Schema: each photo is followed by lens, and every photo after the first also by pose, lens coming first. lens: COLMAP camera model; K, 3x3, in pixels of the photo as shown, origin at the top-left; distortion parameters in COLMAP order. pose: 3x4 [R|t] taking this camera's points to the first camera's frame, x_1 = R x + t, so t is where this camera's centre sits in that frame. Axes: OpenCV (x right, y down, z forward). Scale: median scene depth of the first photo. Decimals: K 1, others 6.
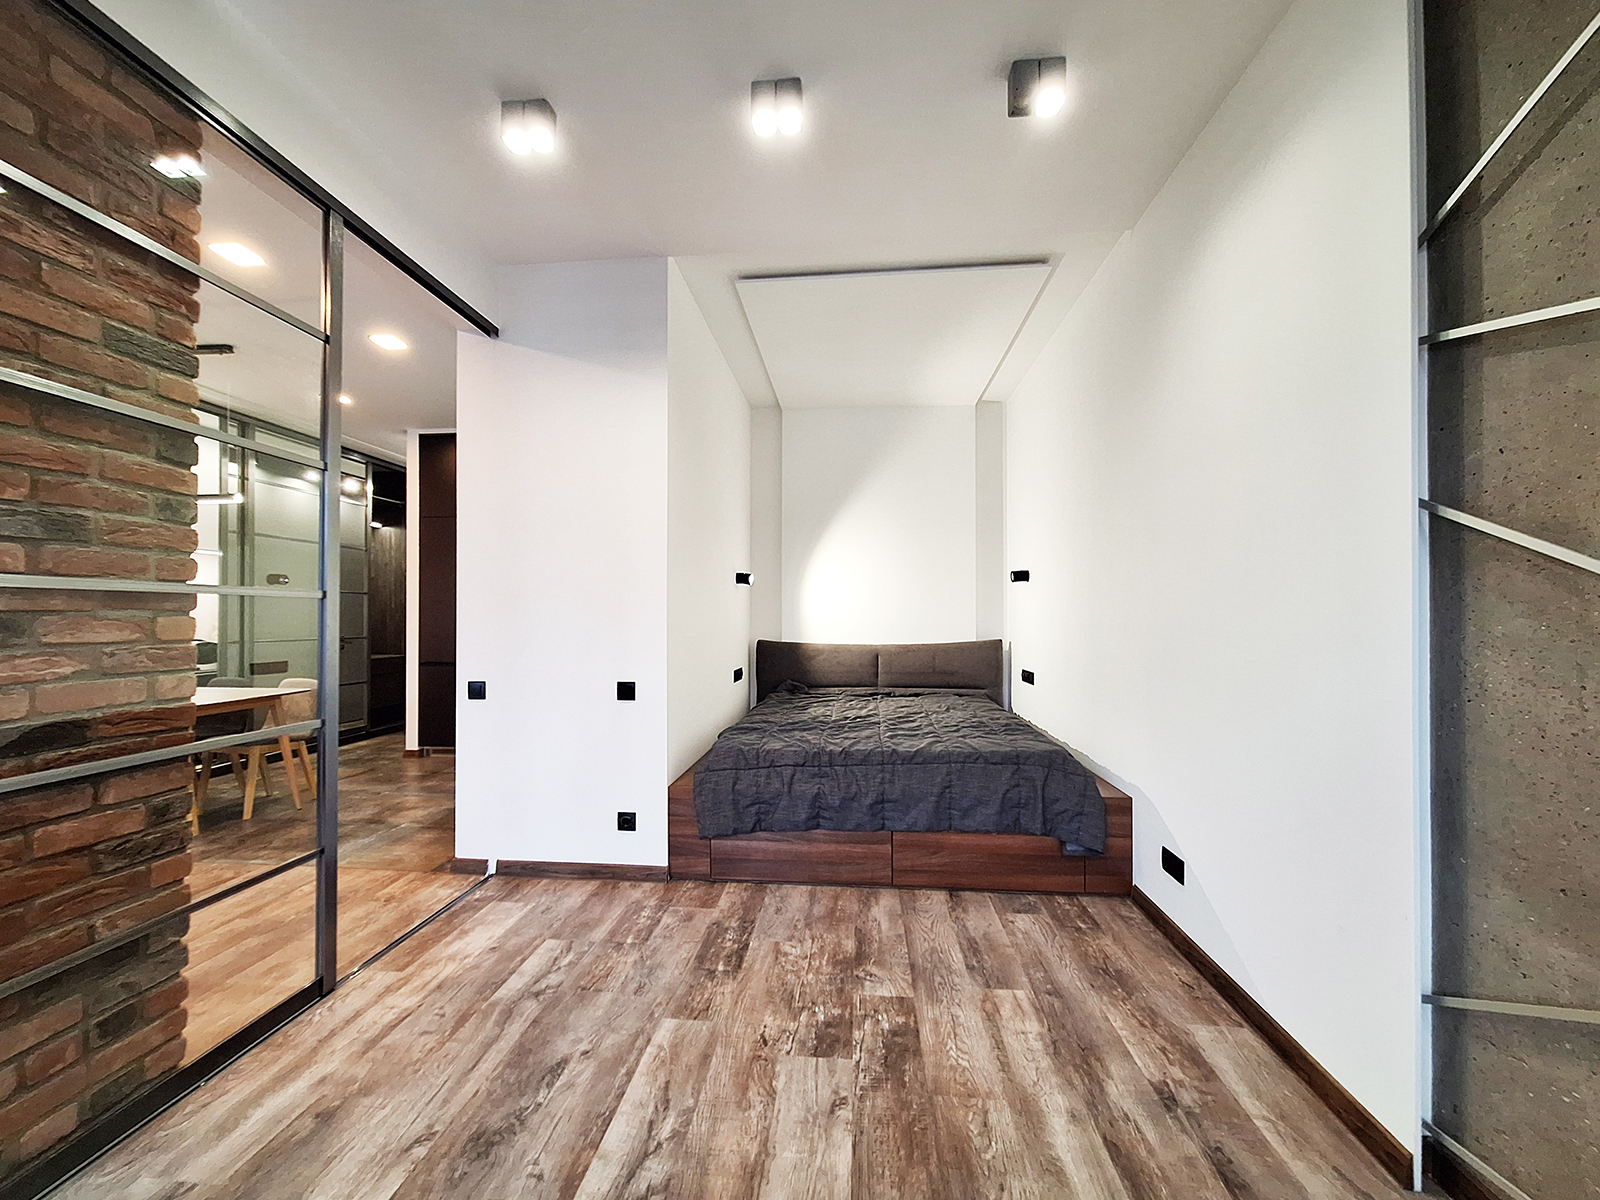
lens RADIAL K [[630.4, 0, 802.3], [0, 630.4, 608.3], [0, 0, 1]] dist [-0.004181, 0.001587]
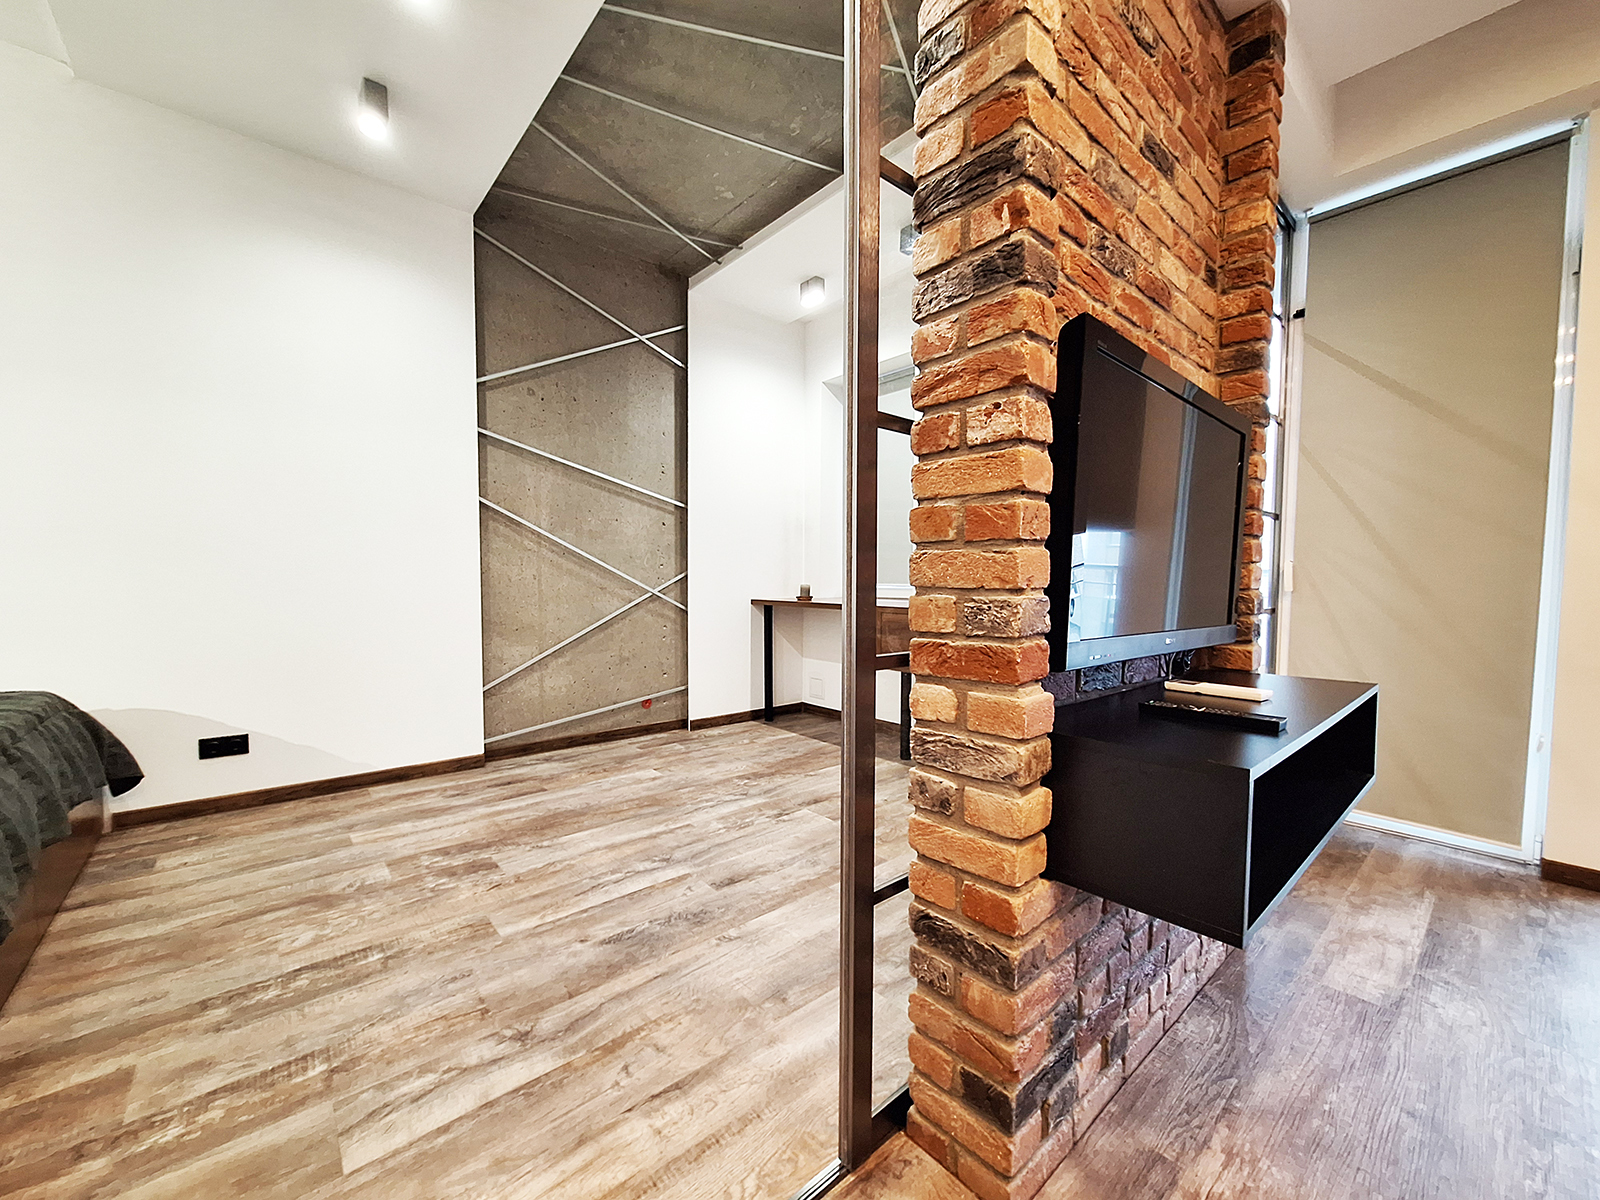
lens RADIAL K [[630.4, 0, 797.8], [0, 630.4, 613.0], [0, 0, 1]] dist [-0.004181, 0.001587]
pose [[-0.723532, -0.041638, 0.689034, -1.083338], [-0.016041, 0.998924, 0.043521, 0.114031], [-0.690105, 0.020436, -0.723421, 1.267912]]
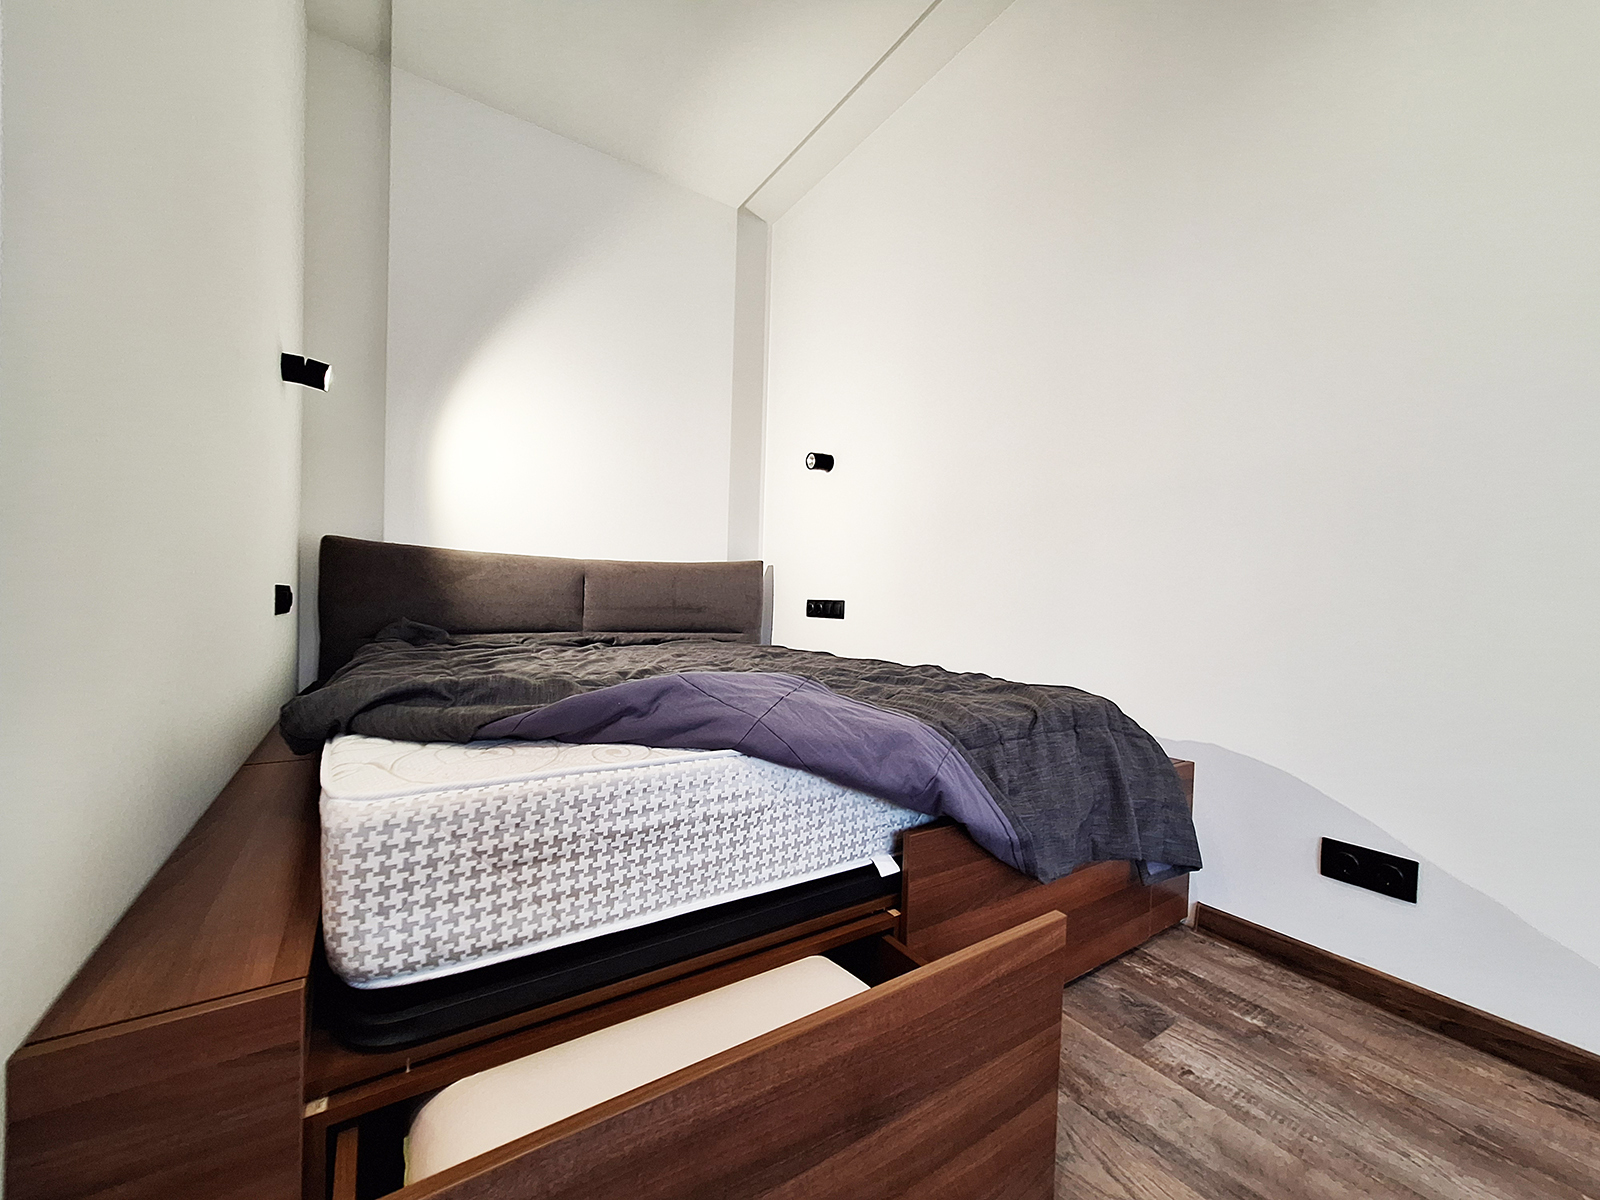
lens RADIAL K [[630.4, 0, 795.4], [0, 630.4, 608.3], [0, 0, 1]] dist [-0.004181, 0.001587]
pose [[0.780840, 0.011399, 0.624627, -0.216385], [-0.034943, 0.999065, 0.025449, 0.196682], [-0.623753, -0.041698, 0.780509, 1.019907]]
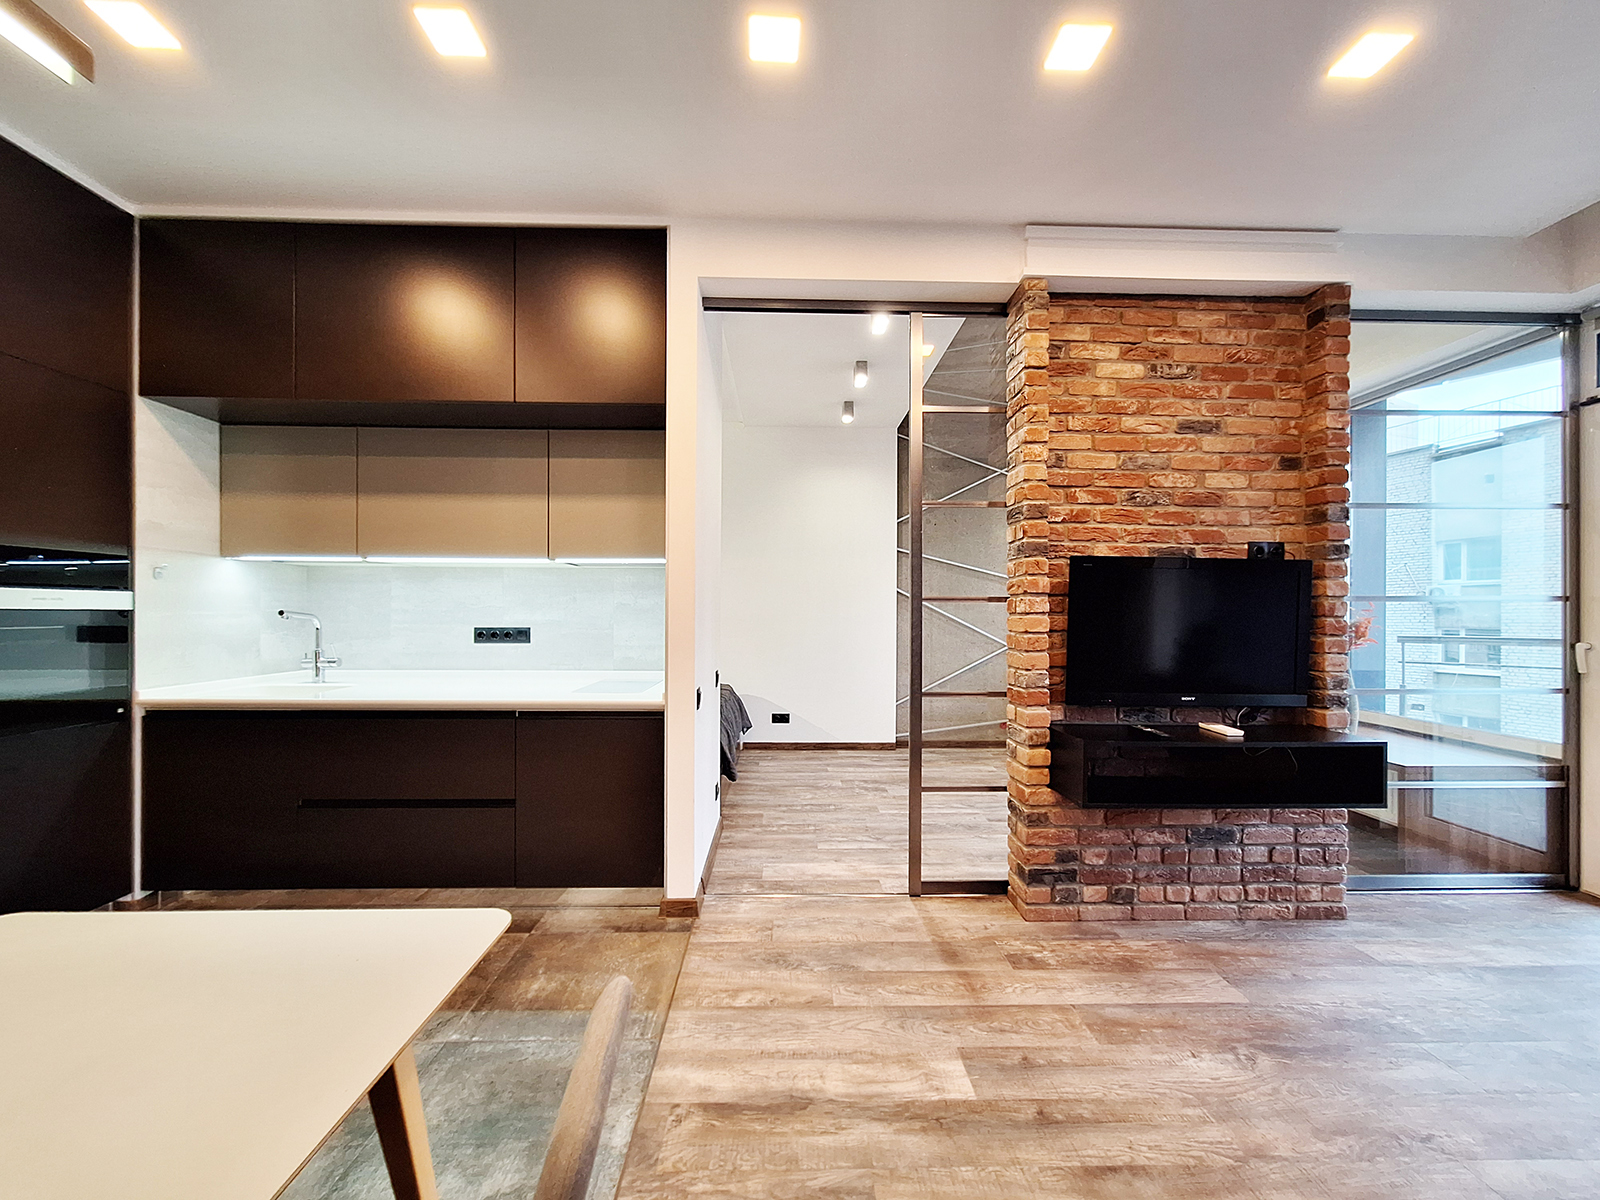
lens RADIAL K [[630.4, 0, 798.0], [0, 630.4, 613.8], [0, 0, 1]] dist [-0.004181, 0.001587]
pose [[-0.119008, -0.002569, 0.992890, -2.049429], [-0.018454, 0.999830, 0.000375, 0.013880], [-0.992722, -0.018278, -0.119035, 1.410569]]
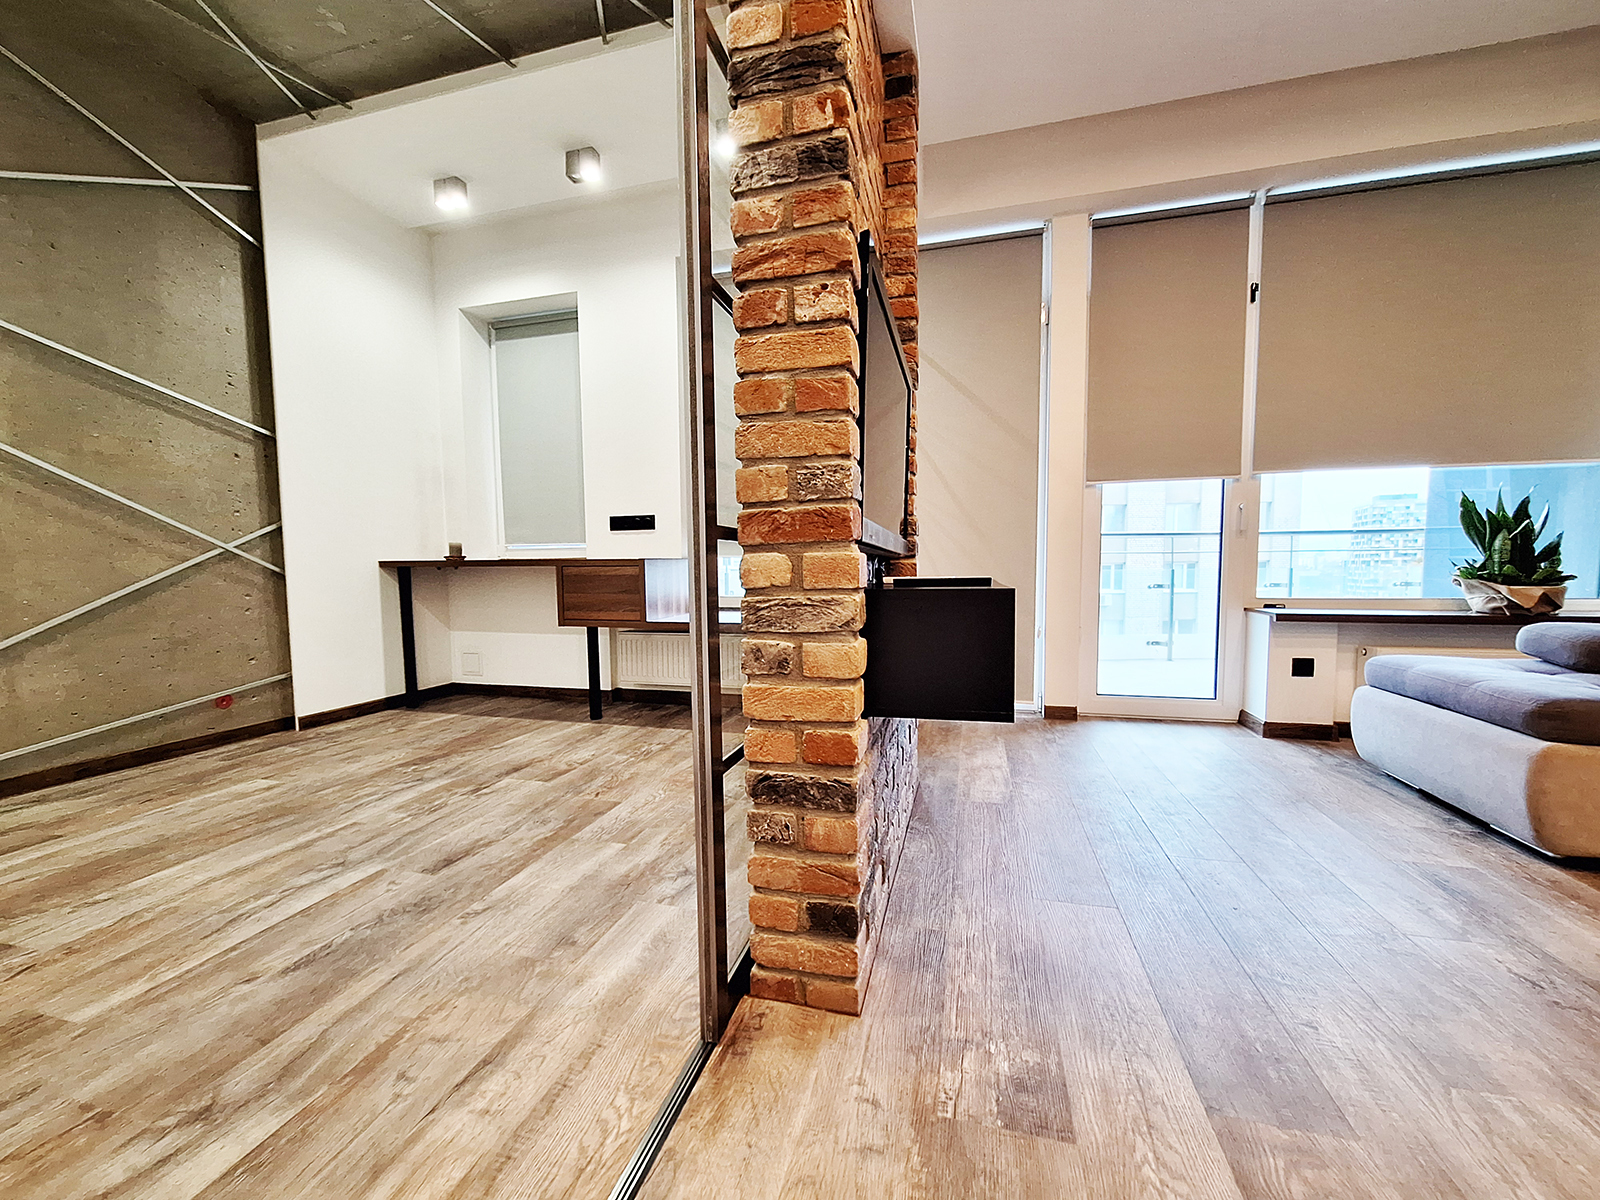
lens RADIAL K [[630.4, 0, 801.1], [0, 630.4, 612.6], [0, 0, 1]] dist [-0.004181, 0.001587]
pose [[-0.985715, -0.003164, 0.168392, -0.929031], [0.006827, 0.998251, 0.058724, 0.214044], [-0.168283, 0.059035, -0.983969, 1.349098]]
